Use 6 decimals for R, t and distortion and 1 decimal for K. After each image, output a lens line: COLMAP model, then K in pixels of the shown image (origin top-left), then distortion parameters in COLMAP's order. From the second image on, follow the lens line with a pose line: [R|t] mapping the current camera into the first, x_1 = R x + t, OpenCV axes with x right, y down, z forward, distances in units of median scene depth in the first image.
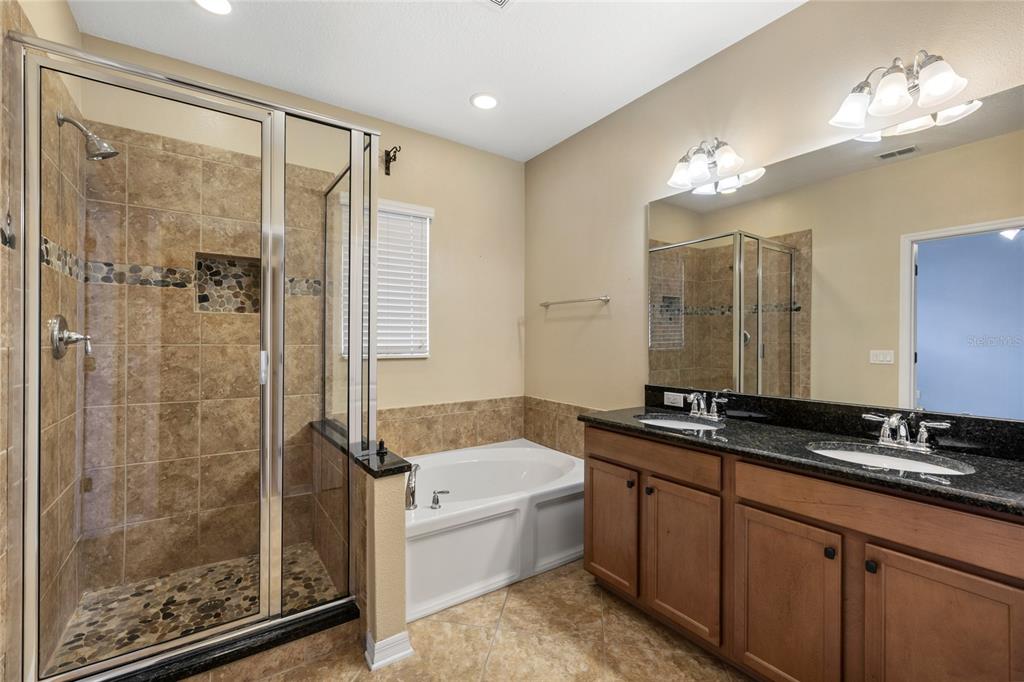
lens RADIAL K [[436.9, 0, 508.7], [0, 436.9, 343.3], [0, 0, 1]] dist [0.000110, 0.000450]
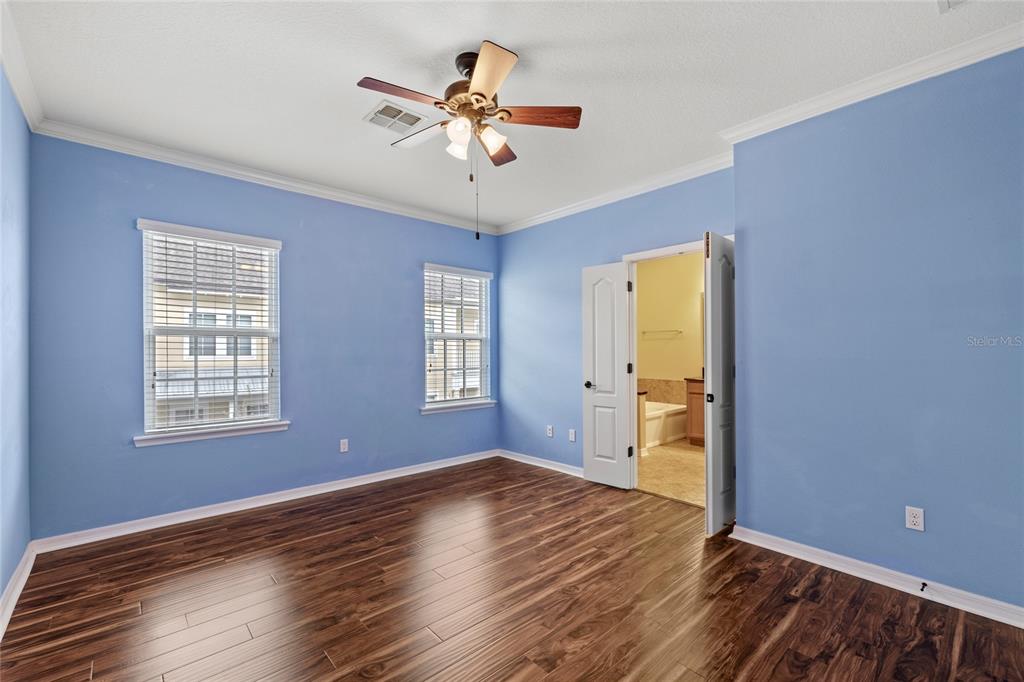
lens RADIAL K [[436.9, 0, 508.7], [0, 436.9, 343.3], [0, 0, 1]] dist [0.000110, 0.000450]
pose [[0.992916, -0.002713, 0.118789, -1.148140], [0.004900, 0.999824, -0.018128, -0.002278], [-0.118719, 0.018582, 0.992754, -1.410158]]
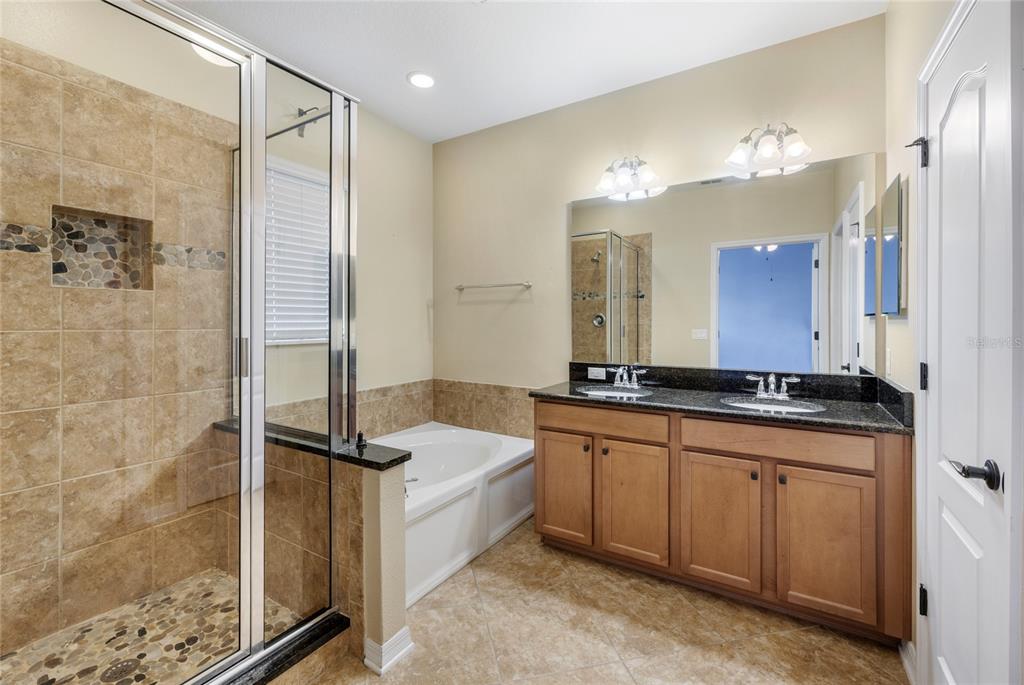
lens RADIAL K [[440.2, 0, 513.6], [0, 440.2, 325.1], [0, 0, 1]] dist [-0.000572, 0.000016]
pose [[0.916993, -0.005143, 0.398871, -0.303995], [0.004828, 0.999987, 0.001795, -0.003752], [-0.398875, 0.000280, 0.917005, 0.012041]]
